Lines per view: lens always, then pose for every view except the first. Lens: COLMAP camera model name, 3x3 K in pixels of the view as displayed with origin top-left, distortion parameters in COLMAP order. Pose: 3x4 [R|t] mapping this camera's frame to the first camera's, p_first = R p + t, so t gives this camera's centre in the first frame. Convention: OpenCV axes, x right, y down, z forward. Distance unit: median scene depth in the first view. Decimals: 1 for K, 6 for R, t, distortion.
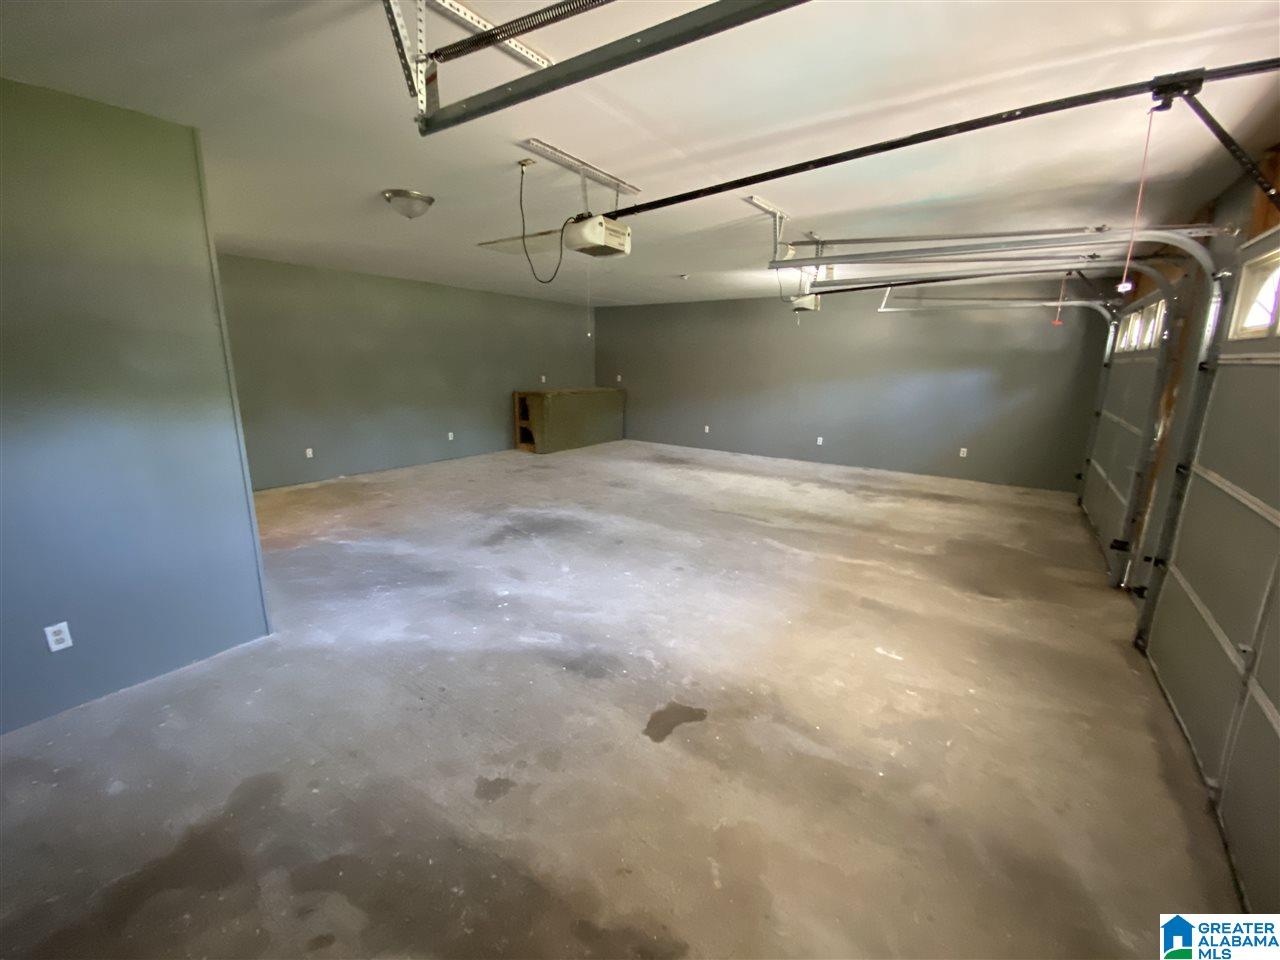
lens RADIAL K [[513.2, 0, 635.5], [0, 513.2, 483.8], [0, 0, 1]] dist [0.046830, -0.030909]
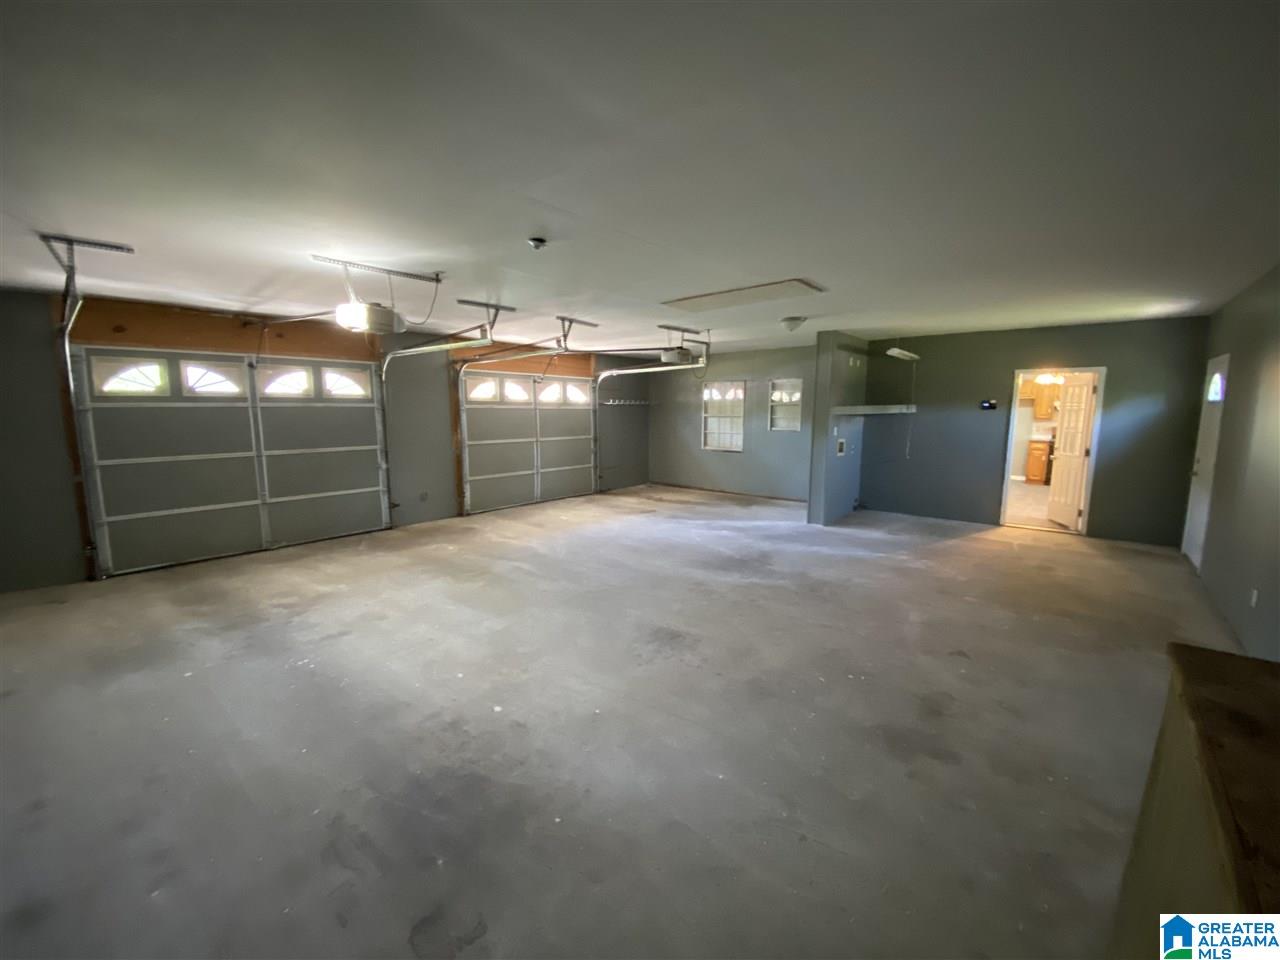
lens RADIAL K [[519.8, 0, 637.7], [0, 519.8, 480.4], [0, 0, 1]] dist [0.040135, -0.033012]
pose [[-0.996245, -0.026353, 0.082467, -0.063117], [0.005347, 0.931997, 0.362426, -0.490001], [-0.086411, 0.361506, -0.928357, 2.026083]]
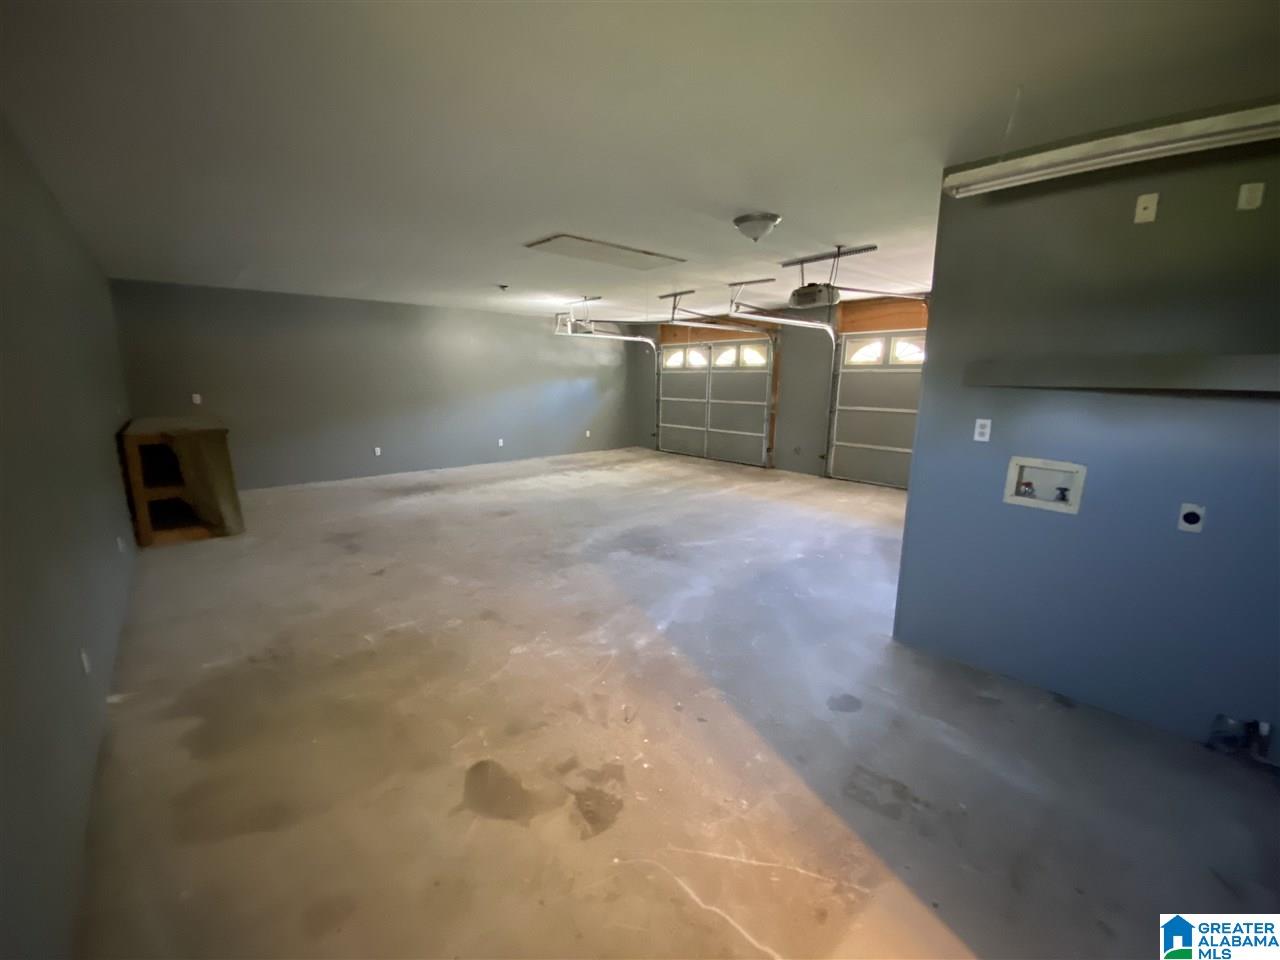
lens RADIAL K [[519.8, 0, 637.7], [0, 519.8, 480.4], [0, 0, 1]] dist [0.040135, -0.033012]
pose [[0.231333, -0.206556, 0.950694, -1.145036], [0.224334, 0.962192, 0.154467, -0.193935], [-0.946657, 0.177540, 0.268924, 0.741350]]
